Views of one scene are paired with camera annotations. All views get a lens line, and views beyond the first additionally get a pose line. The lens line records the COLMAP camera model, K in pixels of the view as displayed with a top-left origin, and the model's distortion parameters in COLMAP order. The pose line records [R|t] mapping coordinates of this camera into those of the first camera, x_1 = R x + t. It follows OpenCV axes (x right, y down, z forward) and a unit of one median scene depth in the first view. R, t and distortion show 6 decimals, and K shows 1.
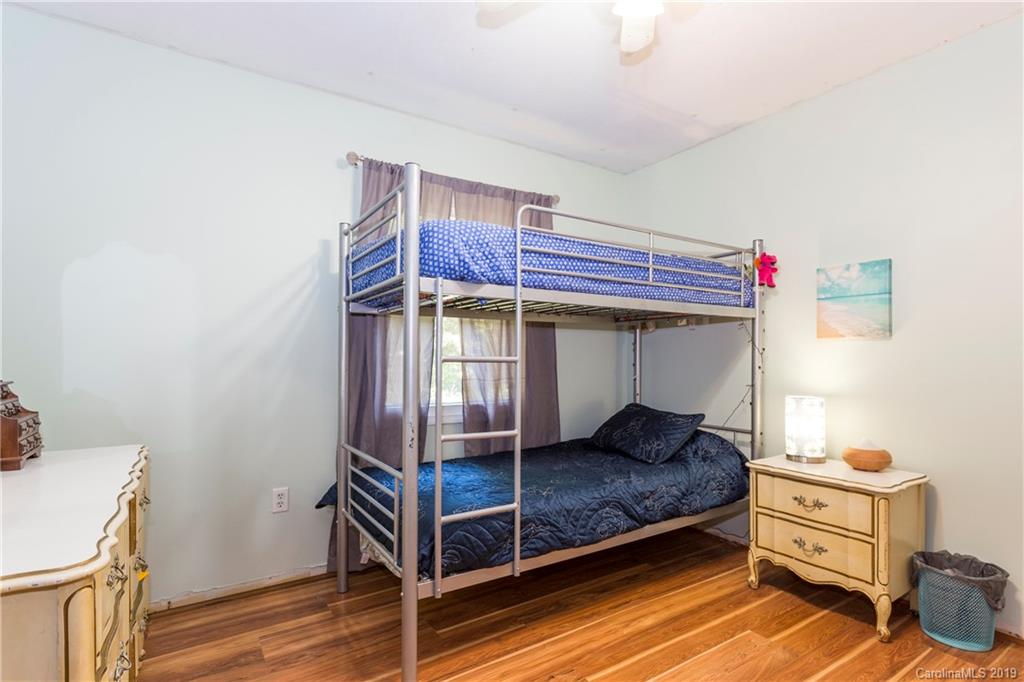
lens RADIAL K [[489.8, 0, 509.8], [0, 489.8, 363.7], [0, 0, 1]] dist [0.003717, 0.000311]
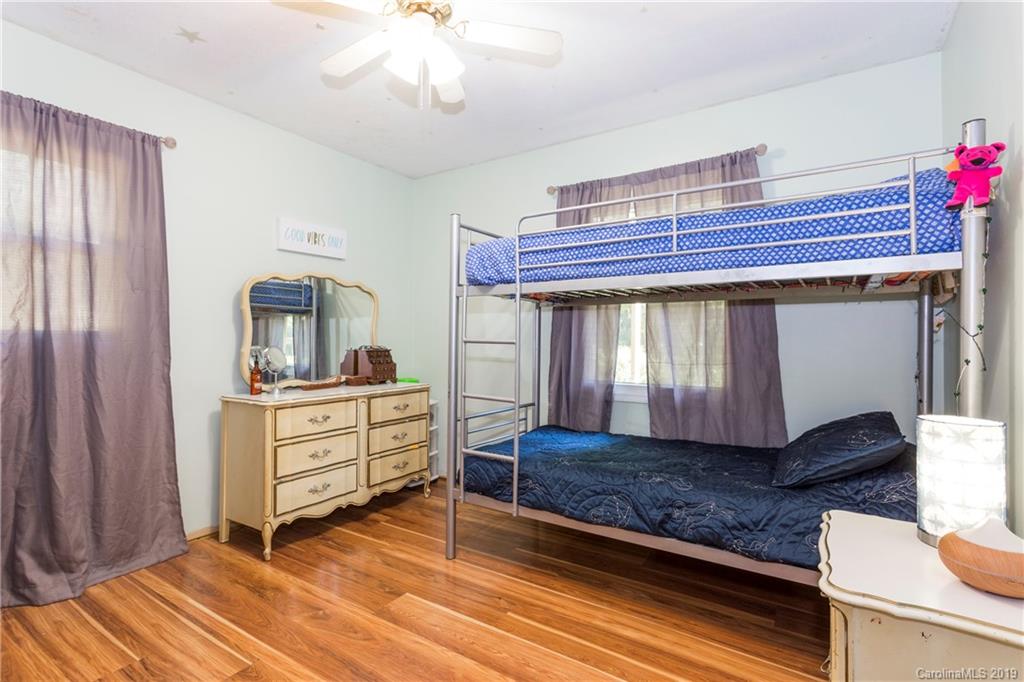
lens RADIAL K [[499.9, 0, 512.0], [0, 499.9, 341.0], [0, 0, 1]] dist [-0.000990, 0.000235]
pose [[0.401919, 0.003533, -0.915669, 1.054128], [-0.015221, 0.999880, -0.002824, -0.006357], [0.915549, 0.015072, 0.401924, 0.430904]]
